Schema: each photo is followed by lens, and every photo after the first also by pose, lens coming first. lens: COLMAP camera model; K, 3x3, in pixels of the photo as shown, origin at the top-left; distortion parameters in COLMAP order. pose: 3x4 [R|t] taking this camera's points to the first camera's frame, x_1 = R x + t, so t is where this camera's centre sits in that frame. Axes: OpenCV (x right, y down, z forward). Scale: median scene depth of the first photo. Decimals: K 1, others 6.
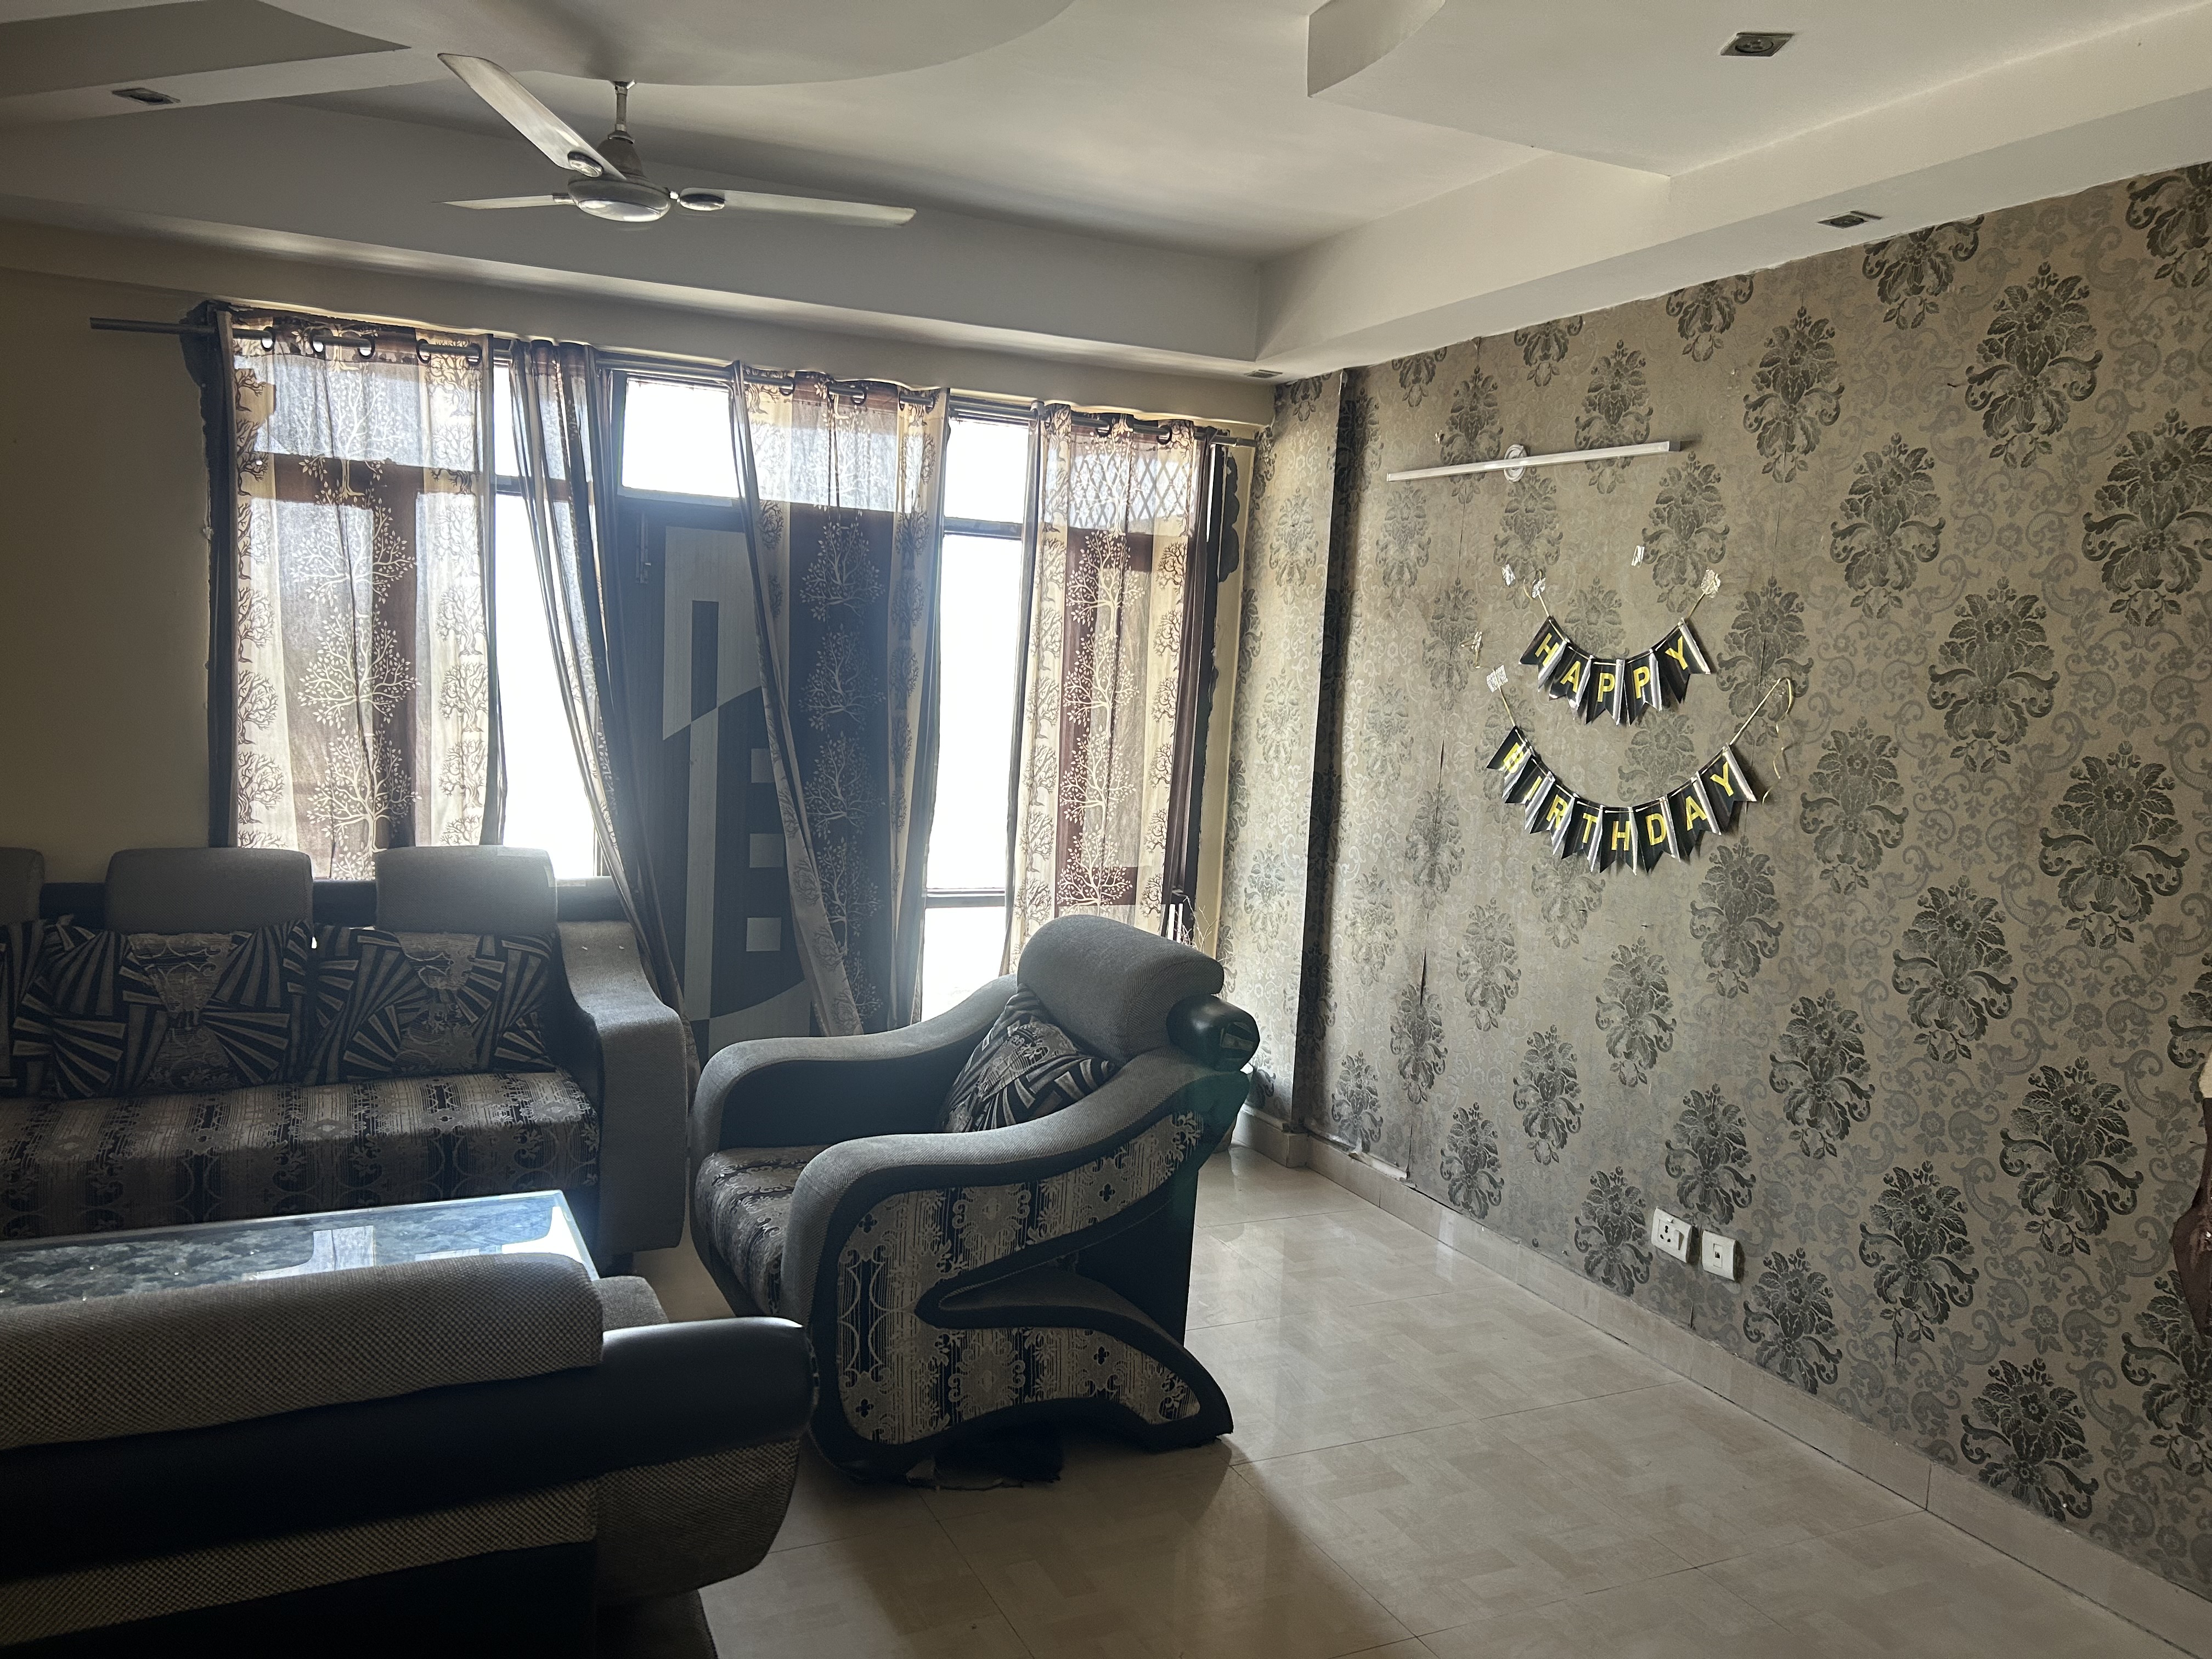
lens RADIAL K [[1664.4, 0, 1121.6], [0, 1664.4, 831.4], [0, 0, 1]] dist [0.059628, -0.085503]
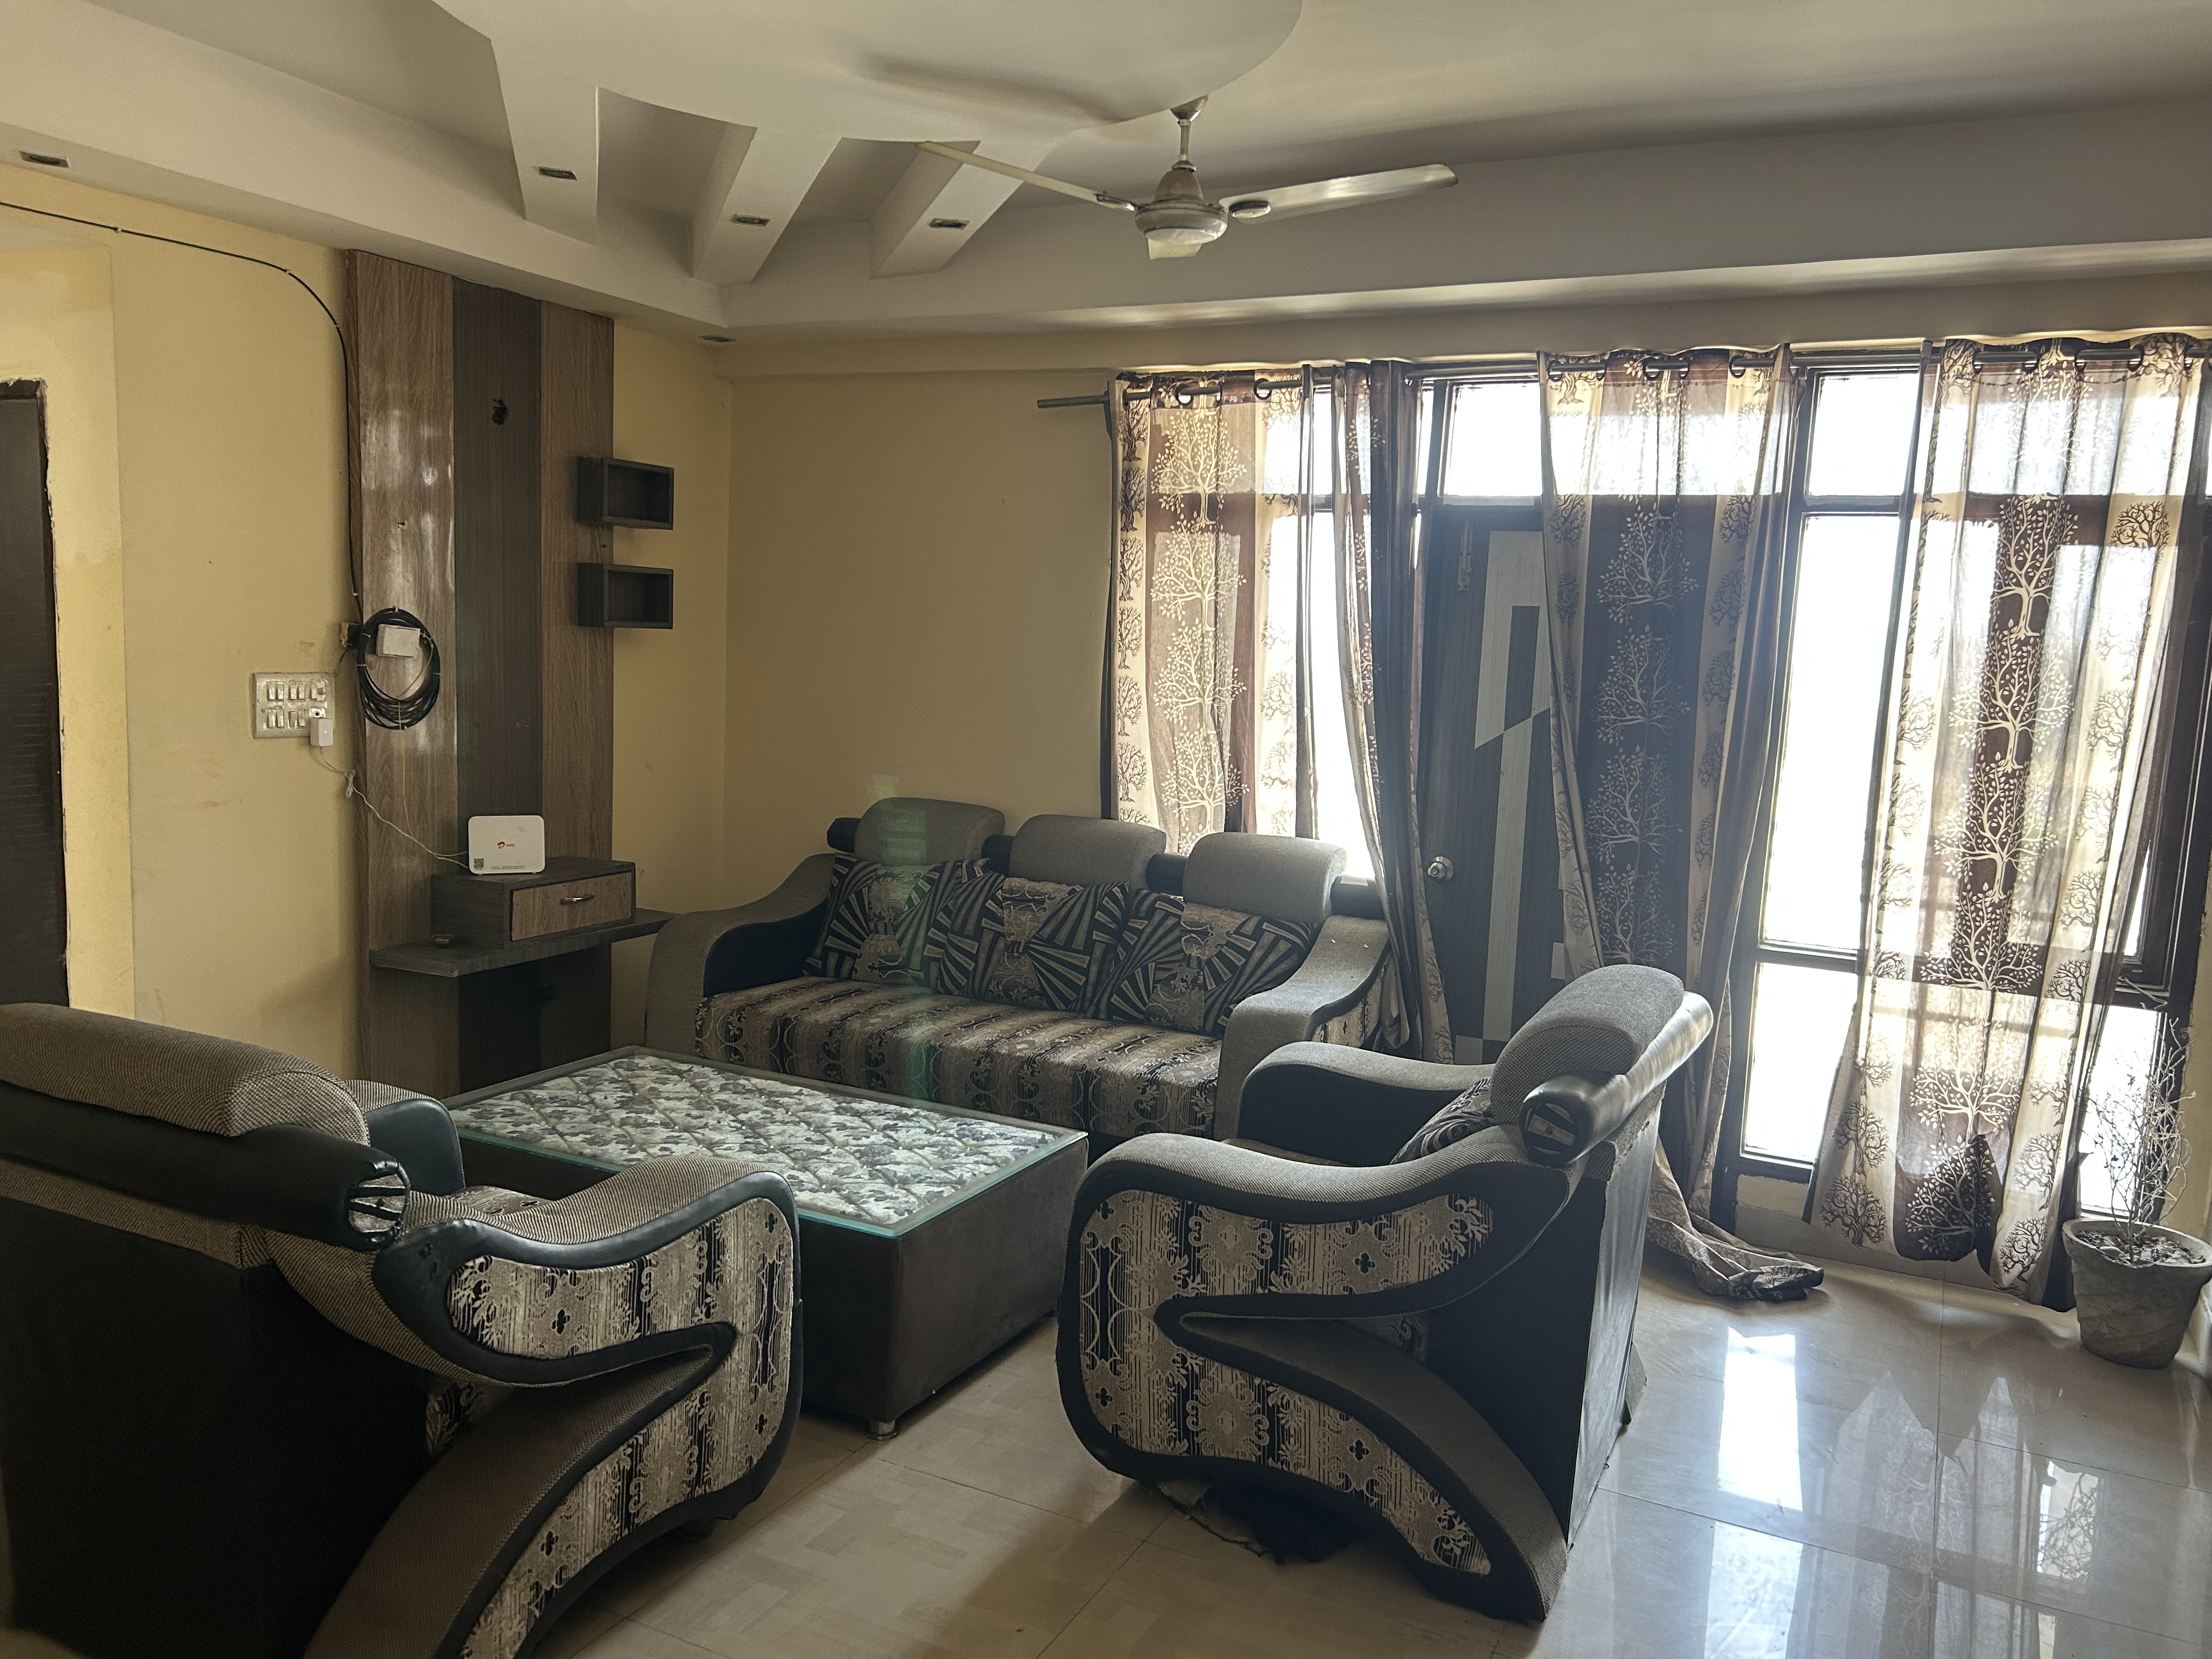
lens RADIAL K [[1664.4, 0, 1116.5], [0, 1664.4, 829.1], [0, 0, 1]] dist [0.059628, -0.085503]
pose [[0.604277, 0.074127, -0.793319, 0.440530], [-0.093817, 0.995356, 0.021544, -0.009857], [0.791232, 0.061408, 0.608425, 0.271871]]
